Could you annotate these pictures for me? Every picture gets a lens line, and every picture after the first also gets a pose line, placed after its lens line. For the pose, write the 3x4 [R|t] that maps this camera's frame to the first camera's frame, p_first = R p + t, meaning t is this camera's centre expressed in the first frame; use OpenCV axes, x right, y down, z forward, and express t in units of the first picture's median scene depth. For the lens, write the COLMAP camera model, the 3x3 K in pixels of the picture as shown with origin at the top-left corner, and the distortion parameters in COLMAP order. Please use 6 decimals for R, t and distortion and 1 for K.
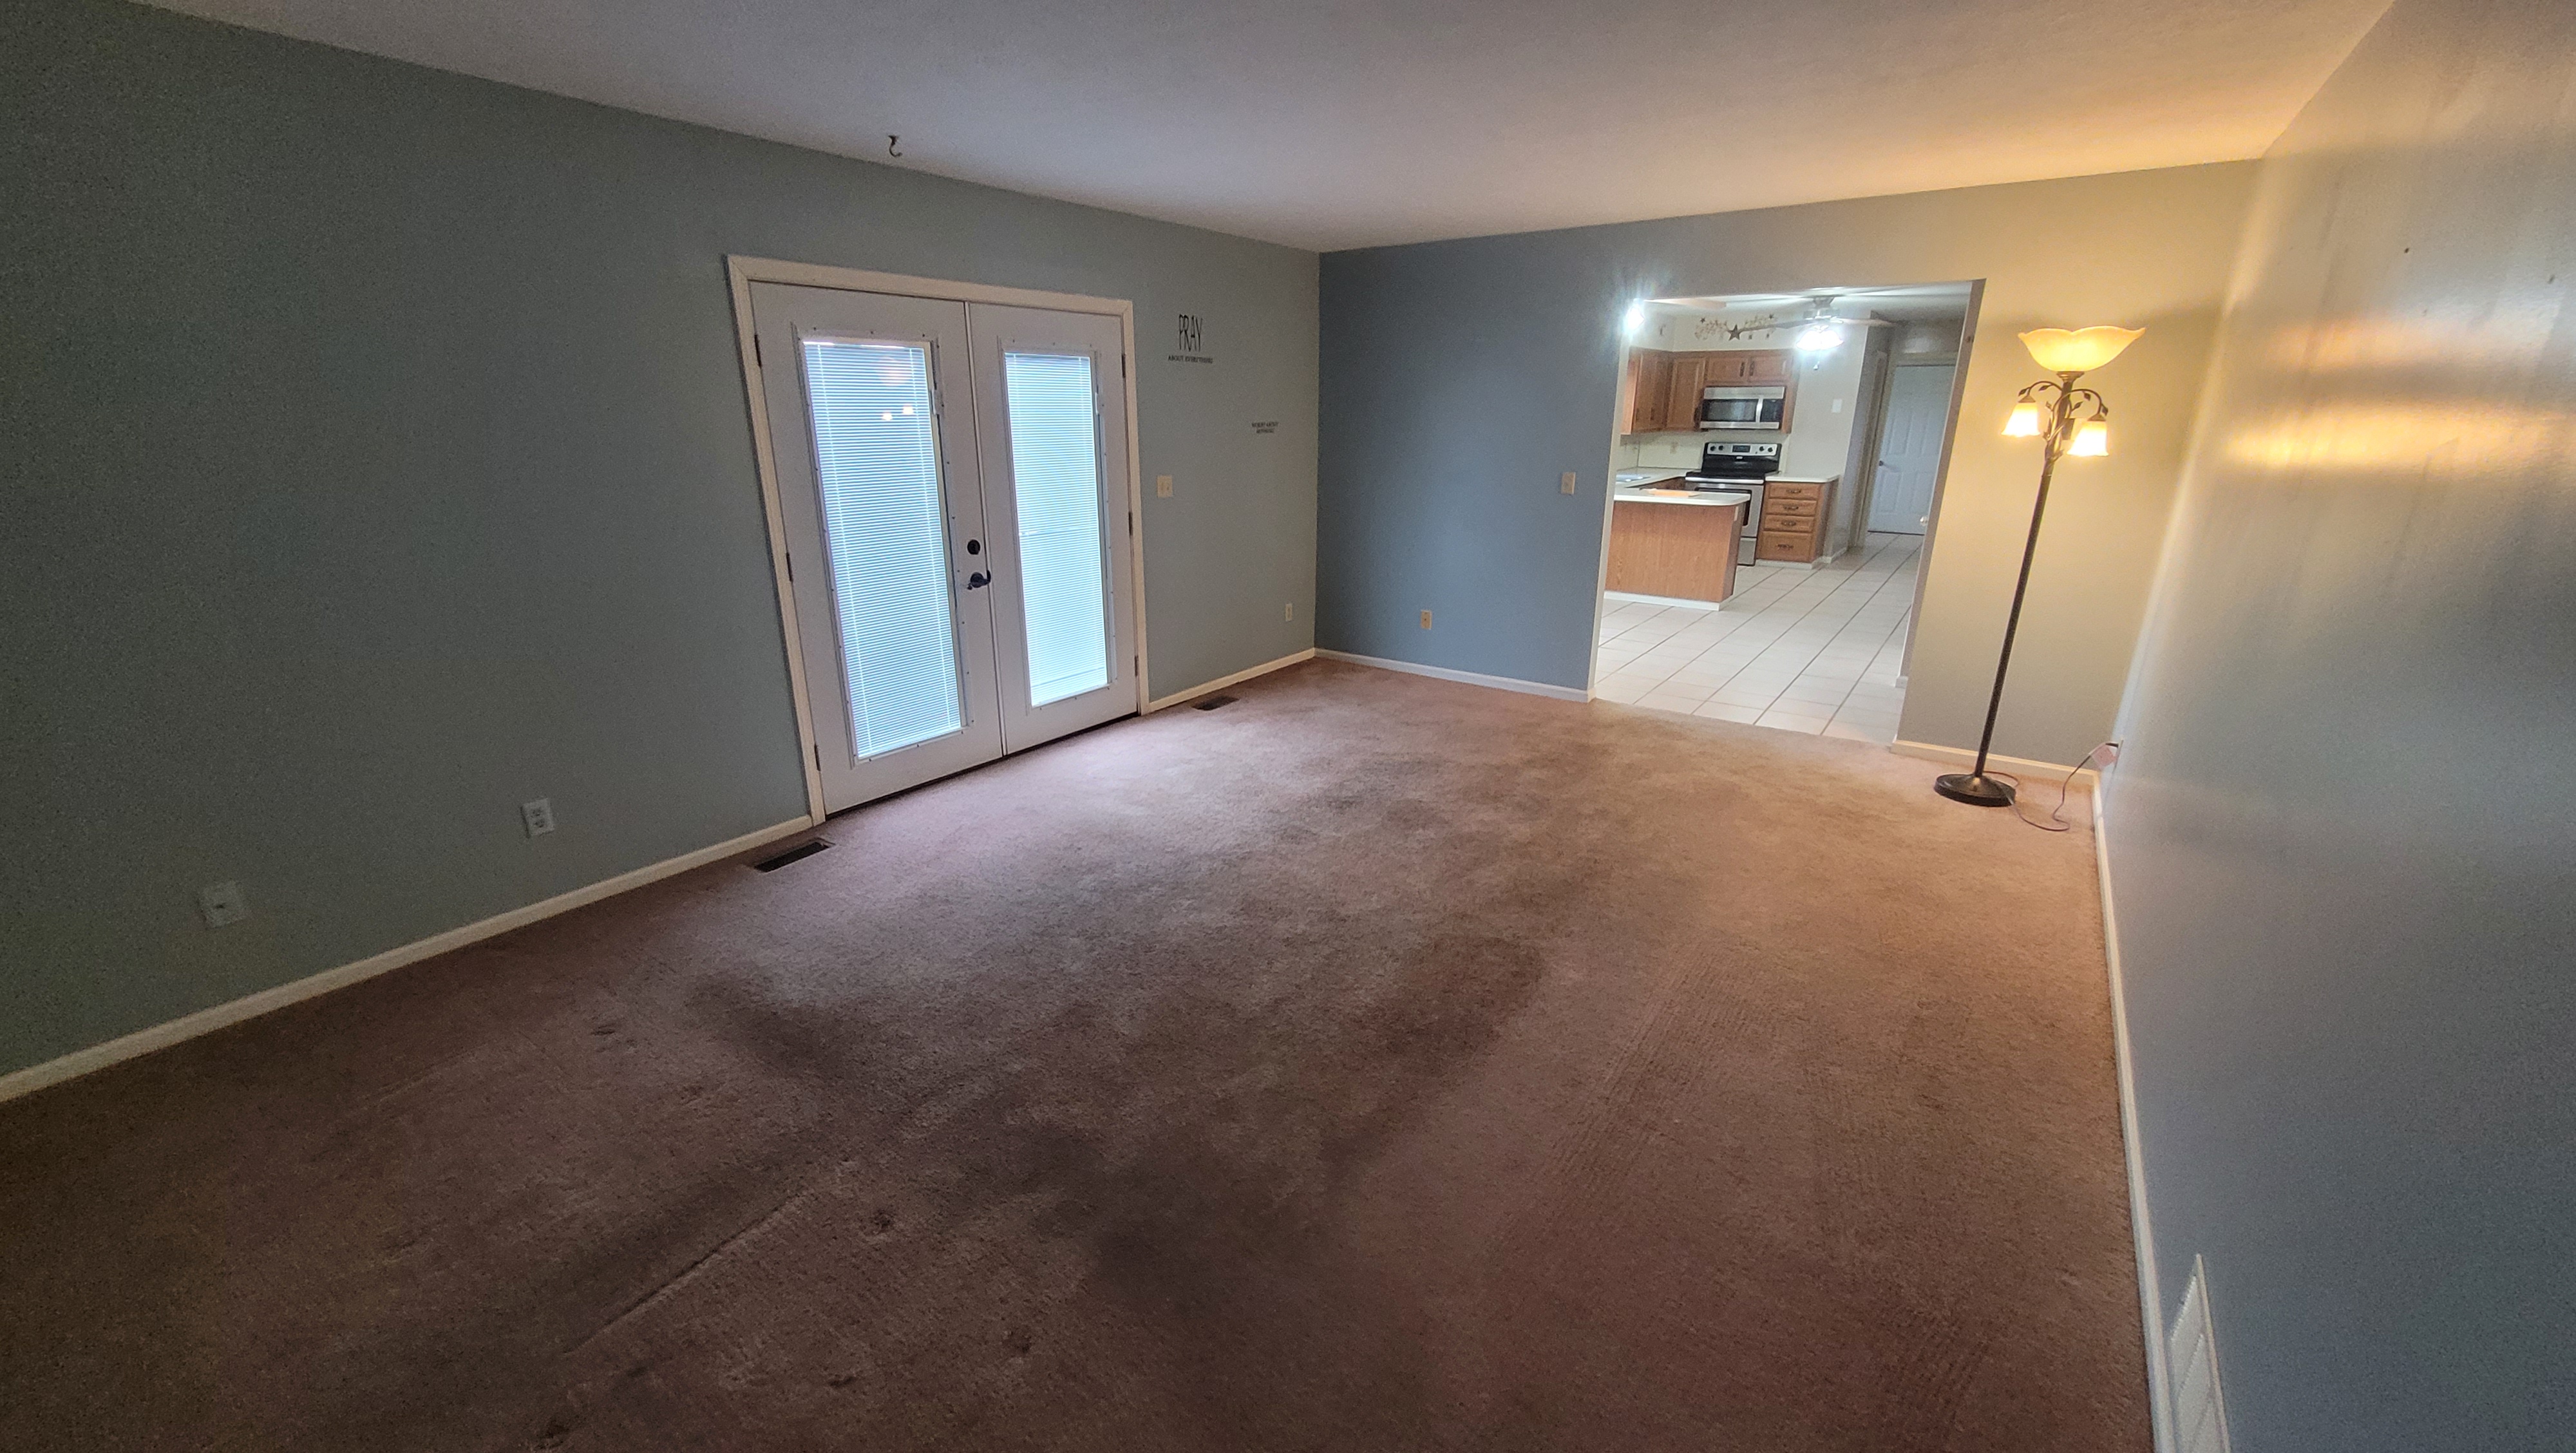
lens RADIAL K [[1013.5, 0, 1282.4], [0, 1013.5, 719.6], [0, 0, 1]] dist [0.005771, 0.000065]
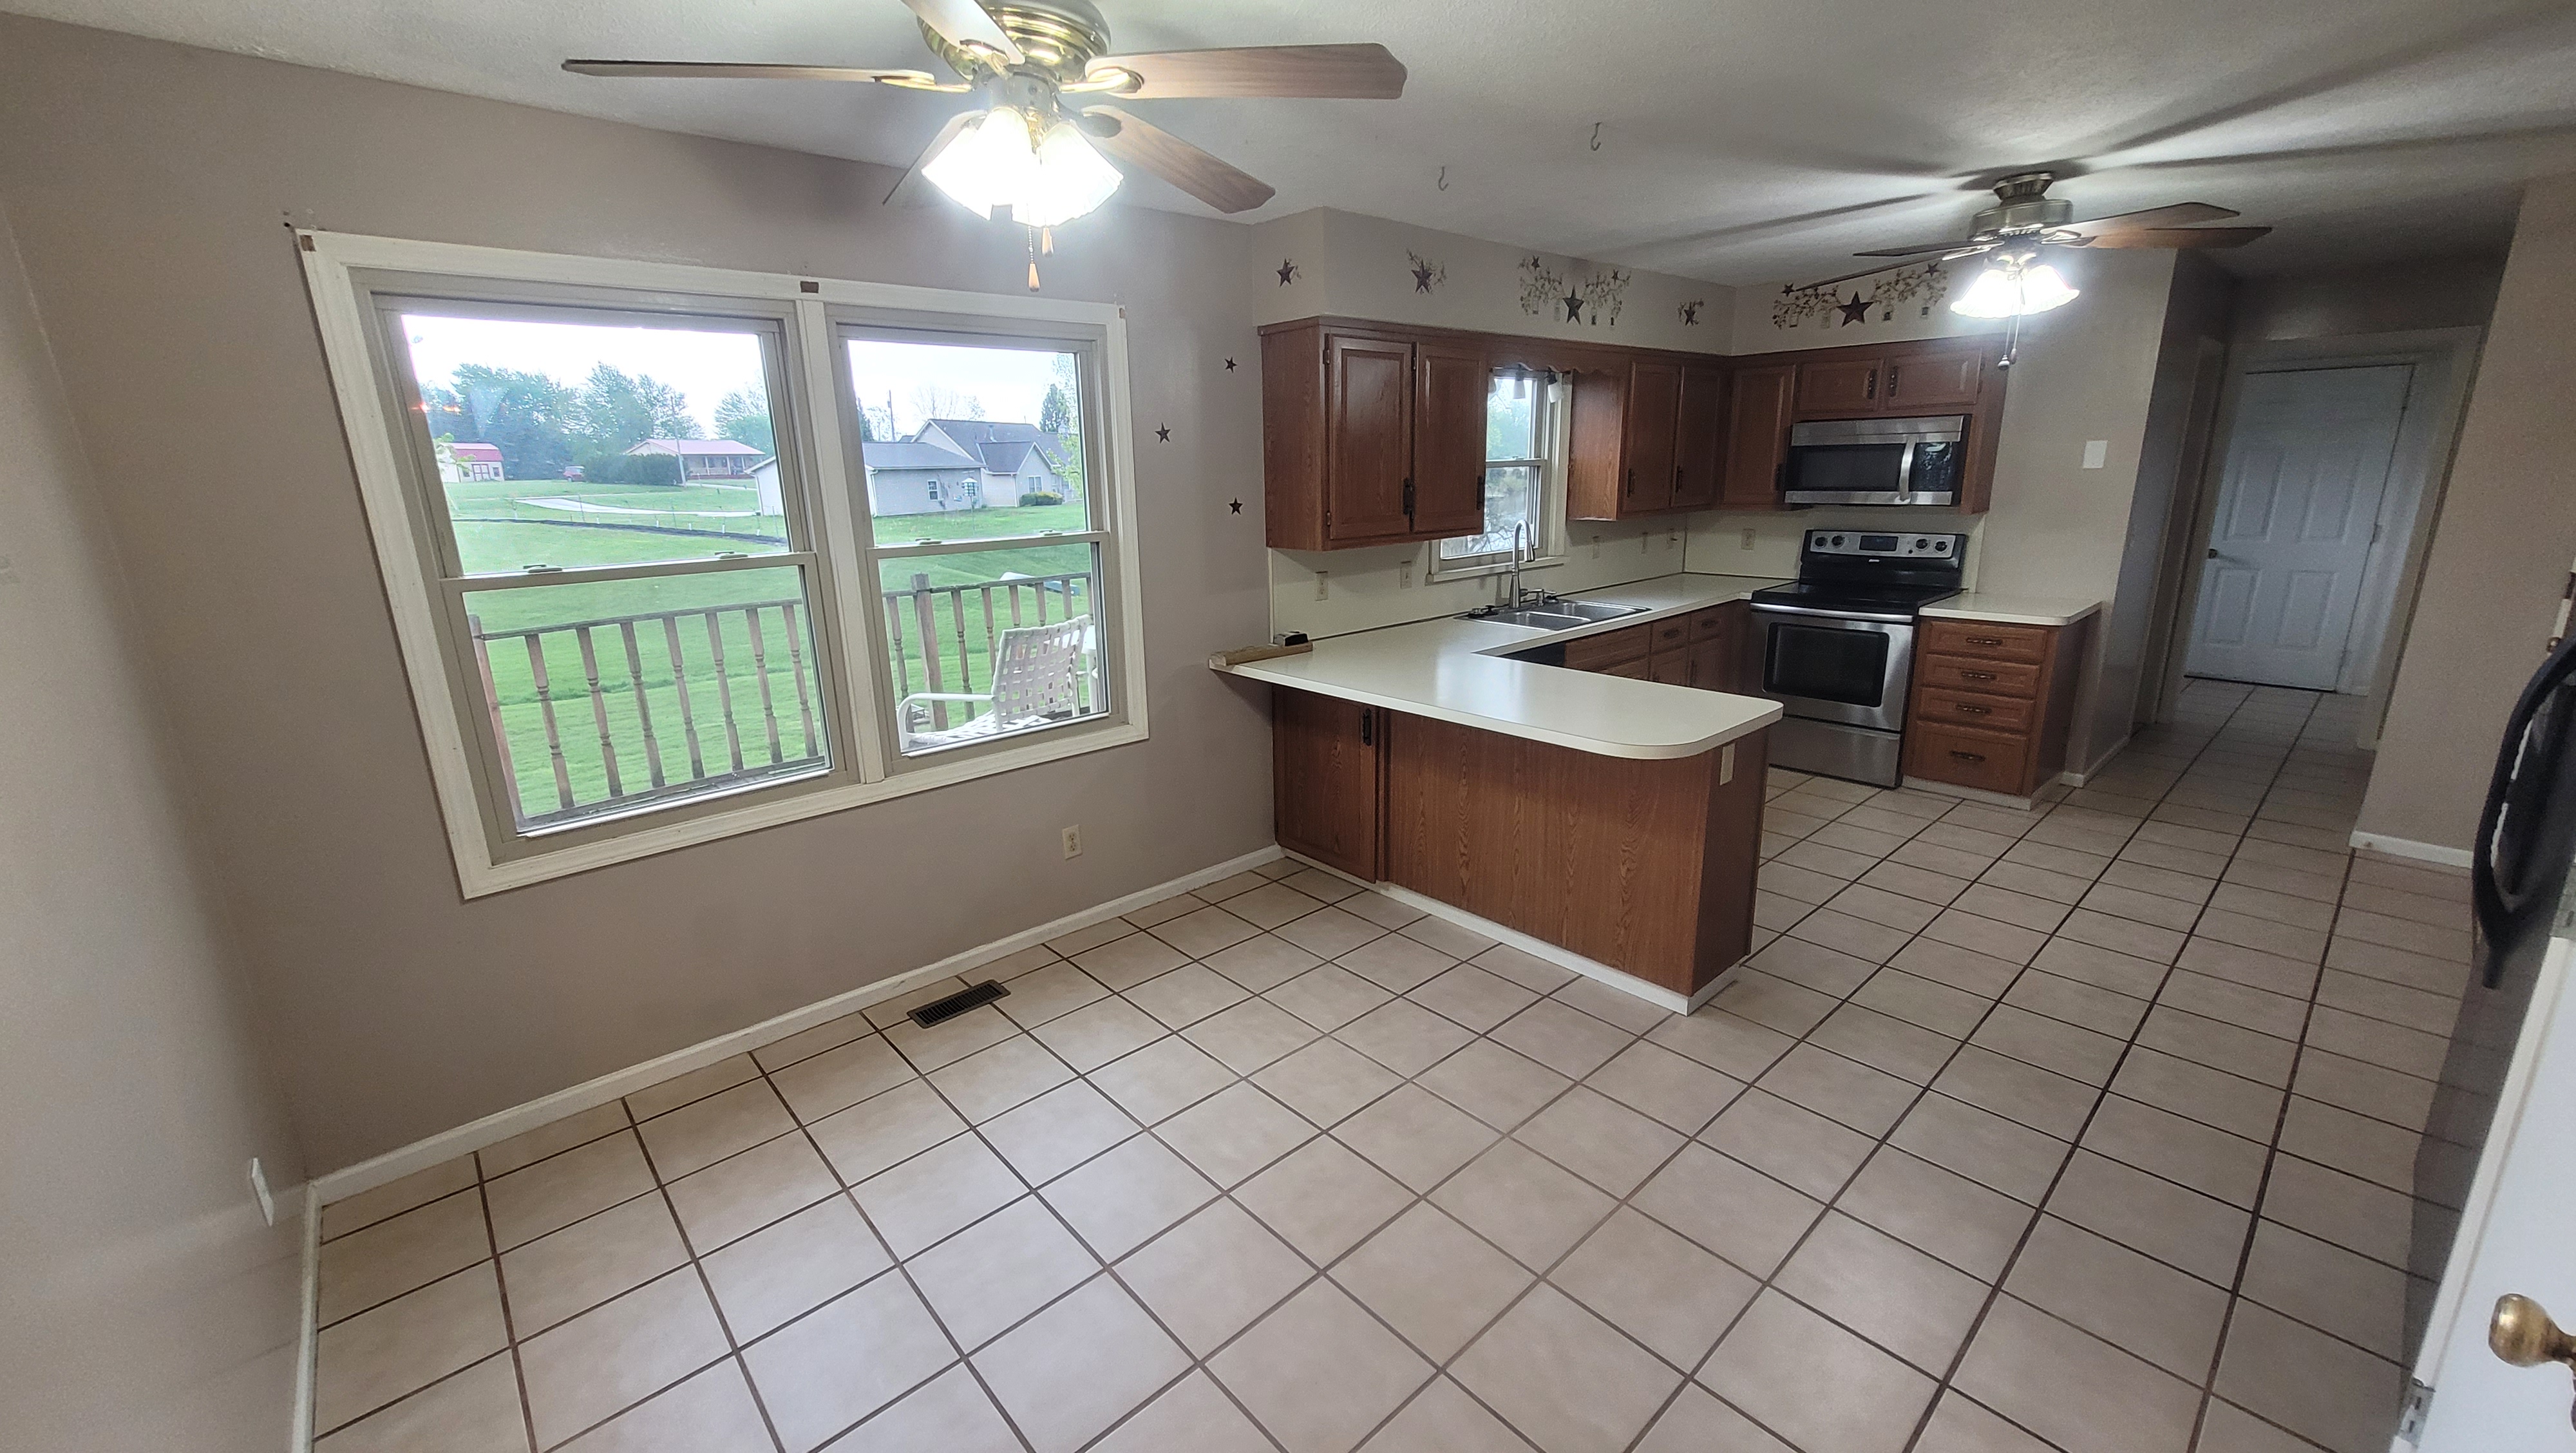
lens RADIAL K [[1013.5, 0, 1288.9], [0, 1013.5, 720.0], [0, 0, 1]] dist [0.005771, 0.000065]
pose [[0.977725, 0.029084, -0.207864, 0.285357], [-0.039038, 0.998271, -0.043947, -0.152725], [0.206226, 0.051083, 0.977170, 0.476942]]
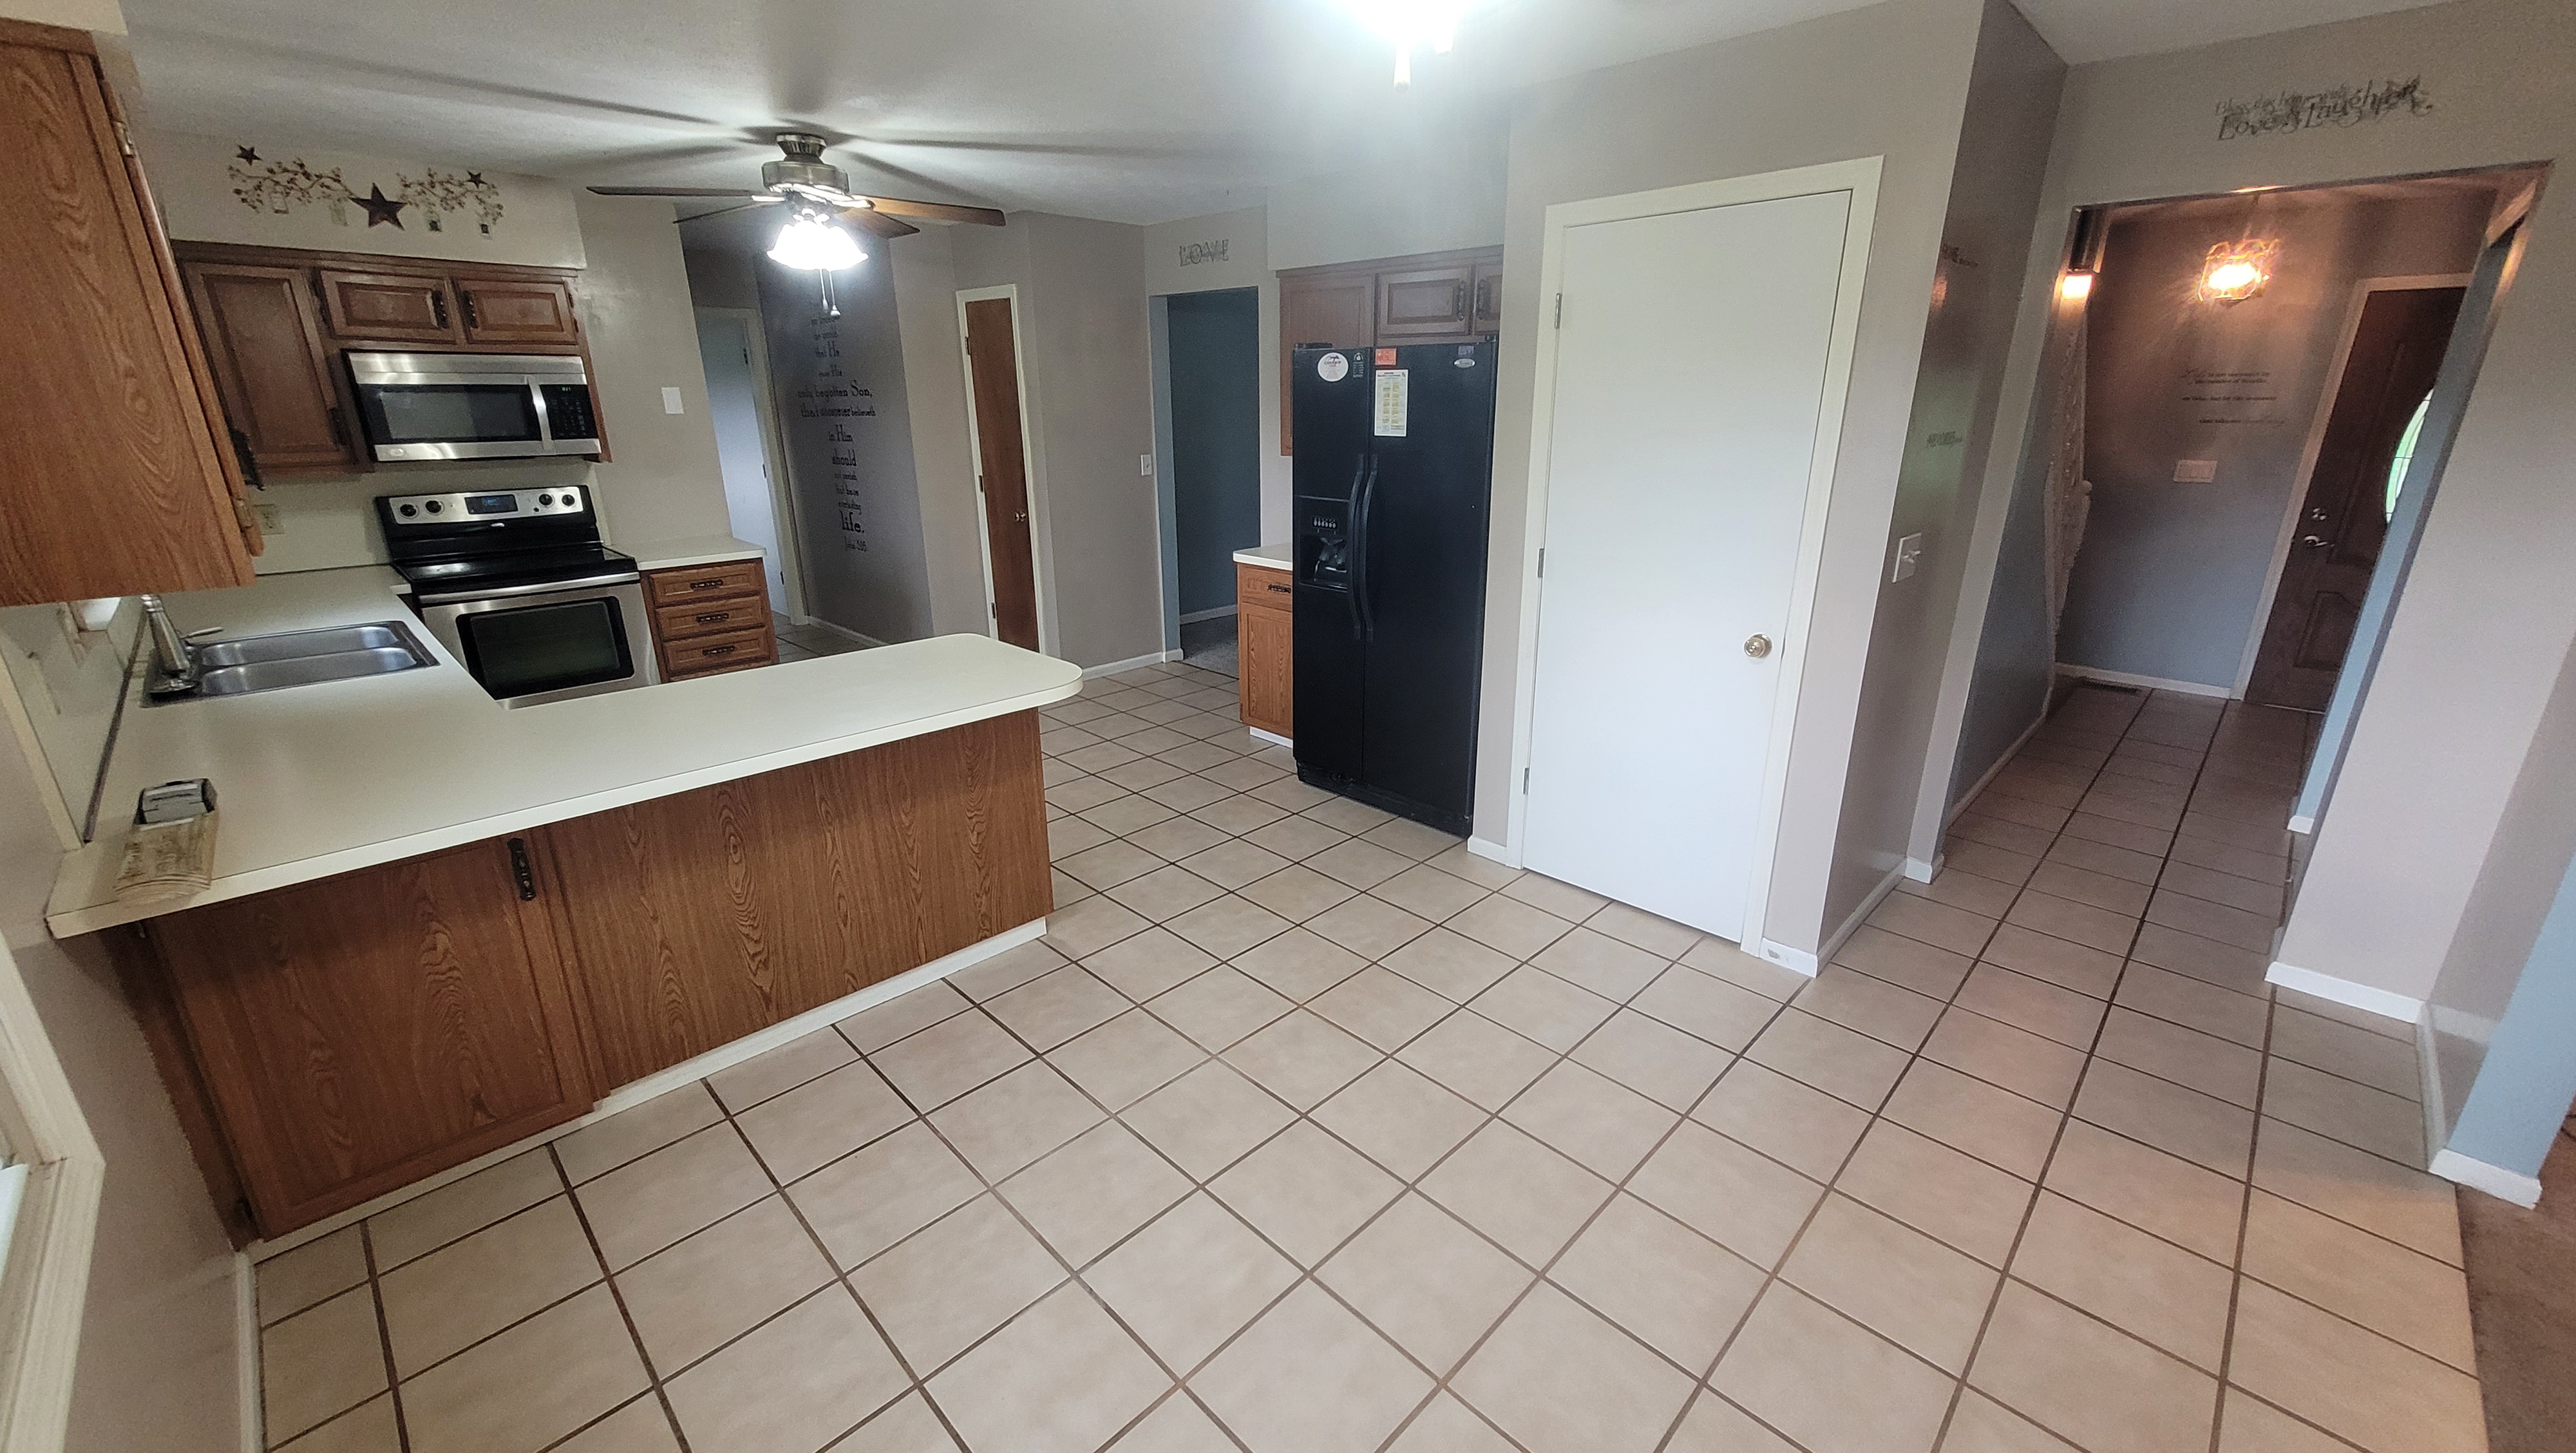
lens RADIAL K [[1013.5, 0, 1294.3], [0, 1013.5, 719.5], [0, 0, 1]] dist [0.005771, 0.000065]
pose [[0.158907, -0.309546, 0.937513, 0.086810], [0.298039, 0.920318, 0.253352, -0.199023], [-0.941234, 0.239156, 0.238502, 0.629387]]
